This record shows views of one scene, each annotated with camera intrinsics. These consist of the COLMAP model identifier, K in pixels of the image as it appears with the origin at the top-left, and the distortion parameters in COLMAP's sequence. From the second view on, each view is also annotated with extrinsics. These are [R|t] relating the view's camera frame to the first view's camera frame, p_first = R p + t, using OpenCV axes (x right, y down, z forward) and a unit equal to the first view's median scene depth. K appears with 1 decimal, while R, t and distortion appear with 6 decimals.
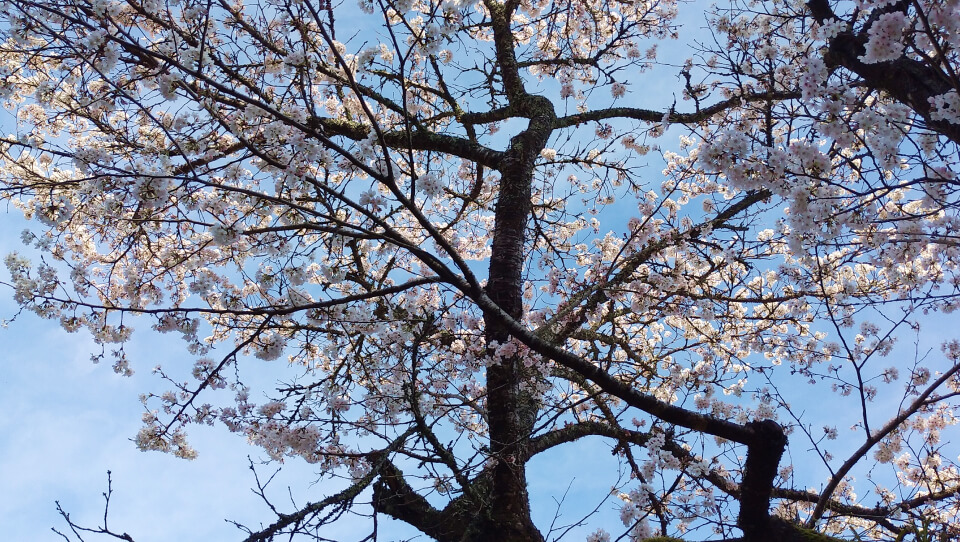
lens RADIAL K [[761.9, 0, 480.0], [0, 761.9, 271.0], [0, 0, 1]] dist [-0.011749, -0.006681]
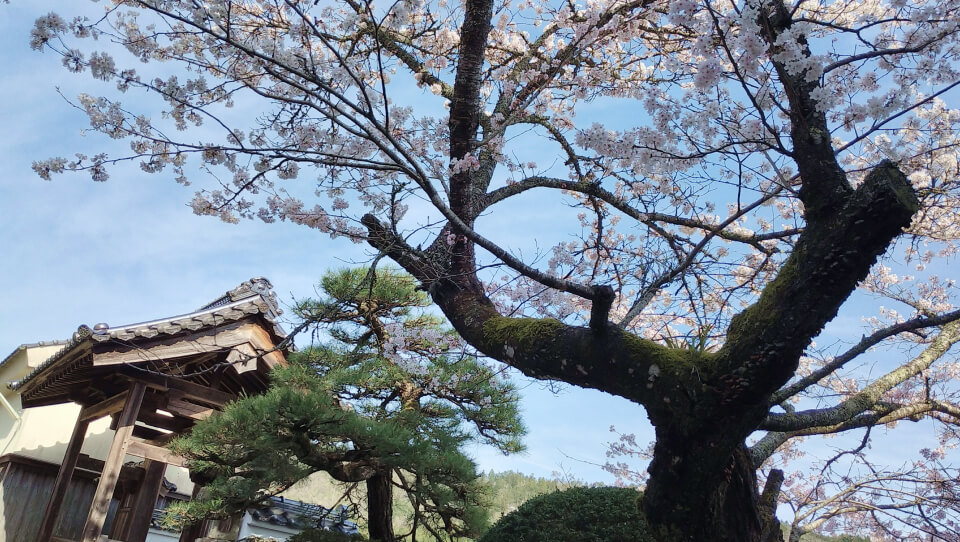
lens RADIAL K [[761.9, 0, 480.0], [0, 761.9, 271.0], [0, 0, 1]] dist [-0.011749, -0.006681]
pose [[0.999435, 0.030488, 0.014115, 0.054107], [-0.033489, 0.870296, 0.491389, -0.416337], [0.002698, -0.491584, 0.870826, -0.277148]]
